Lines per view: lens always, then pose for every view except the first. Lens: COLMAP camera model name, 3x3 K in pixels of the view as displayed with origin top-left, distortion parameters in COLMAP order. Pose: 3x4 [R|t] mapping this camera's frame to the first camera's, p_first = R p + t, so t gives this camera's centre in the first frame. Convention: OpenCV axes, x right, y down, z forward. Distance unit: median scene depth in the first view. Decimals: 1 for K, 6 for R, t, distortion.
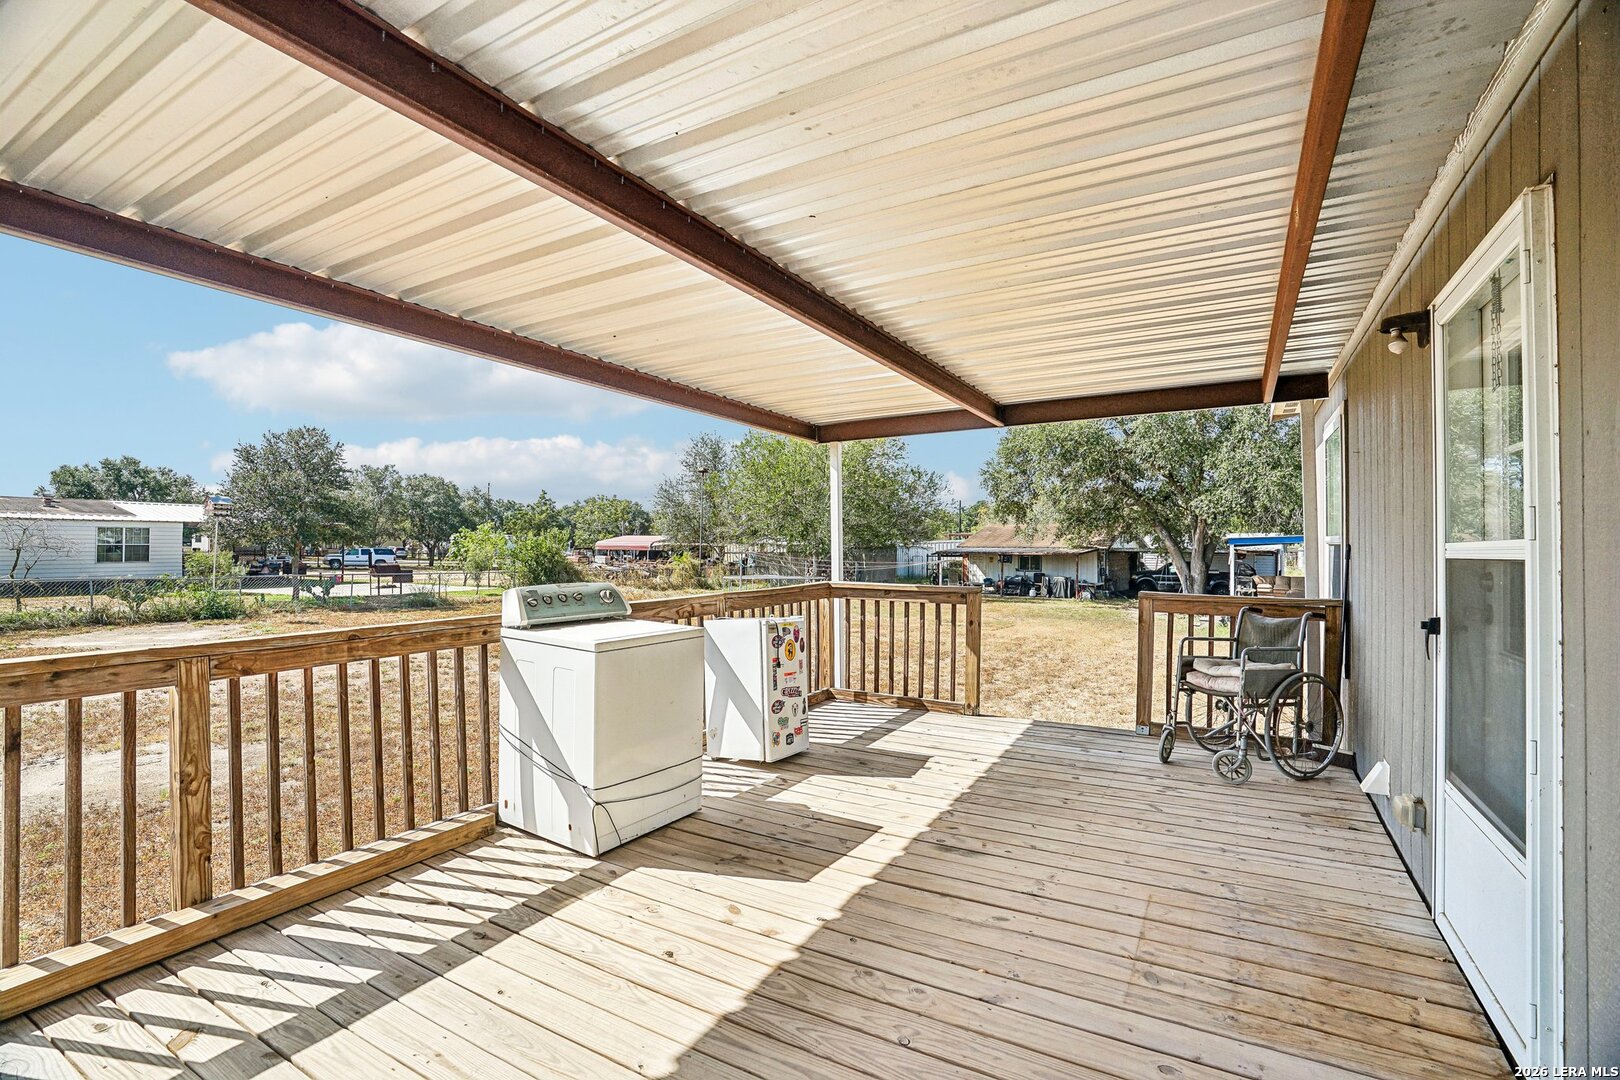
lens RADIAL K [[745.2, 0, 810.0], [0, 745.2, 540.0], [0, 0, 1]] dist [-0.067999, 0.027967]
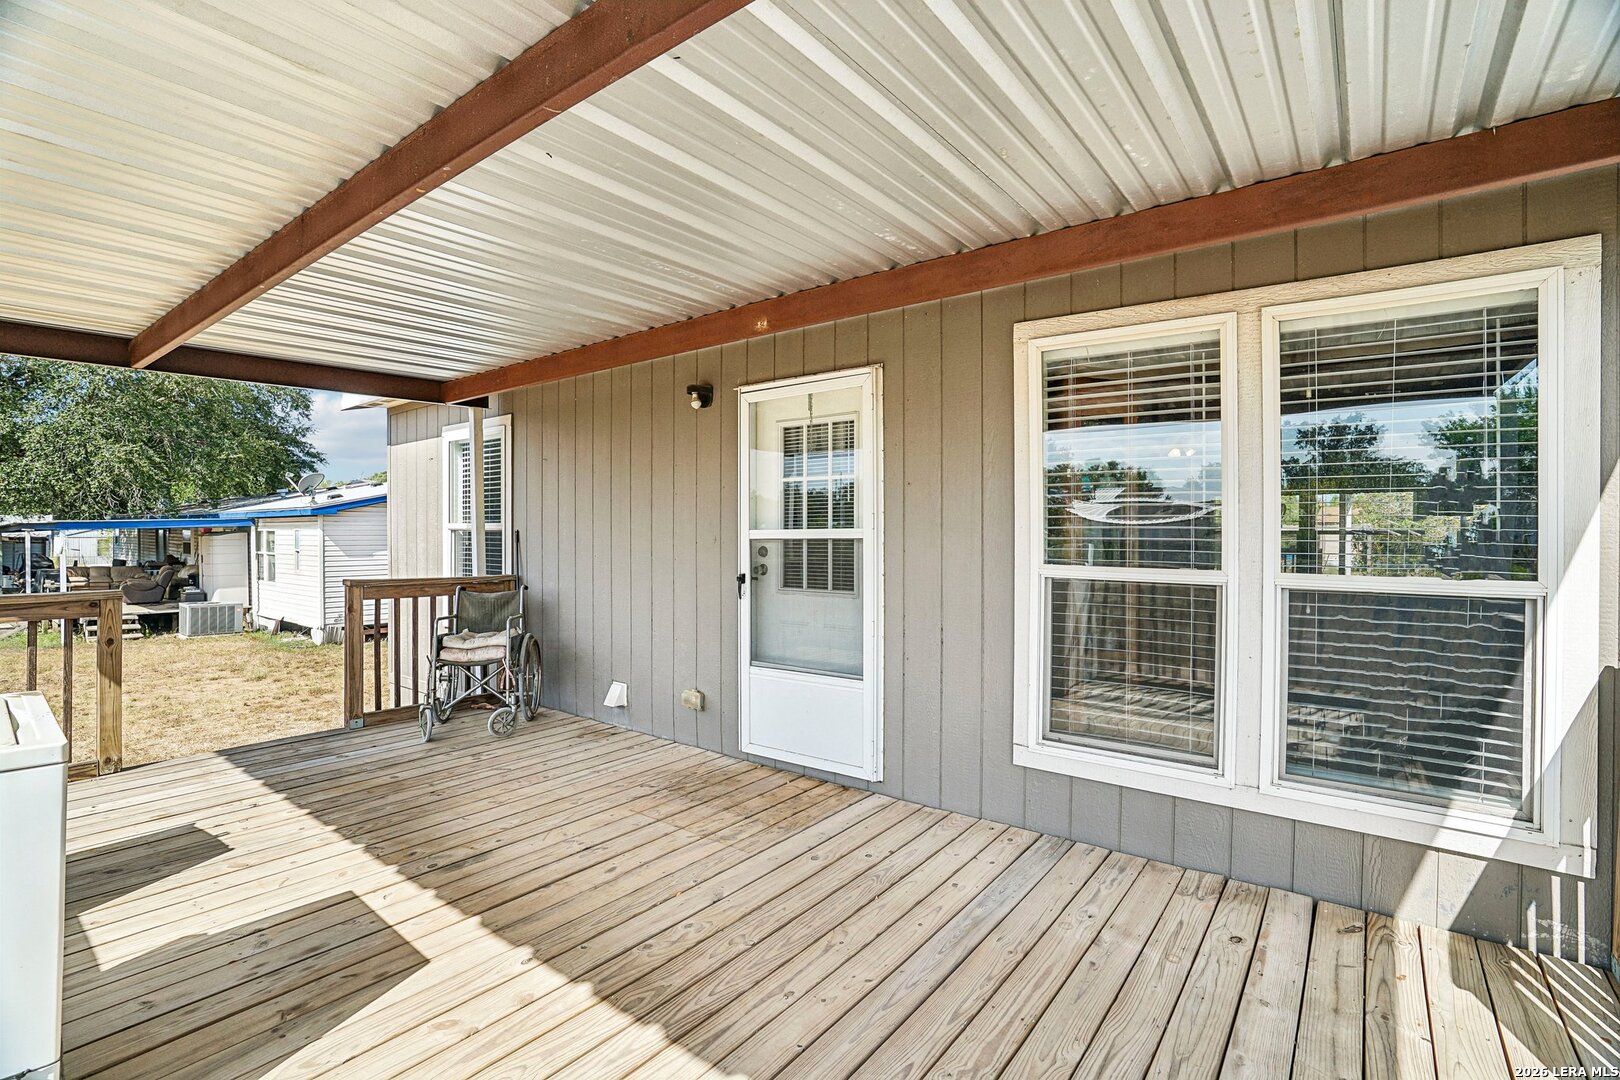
lens RADIAL K [[745.2, 0, 810.0], [0, 745.2, 540.0], [0, 0, 1]] dist [-0.067999, 0.027967]
pose [[0.135899, -0.011946, 0.990651, -0.576557], [-0.007987, 0.999882, 0.013153, 0.002288], [-0.990690, -0.009699, 0.135788, 0.406361]]
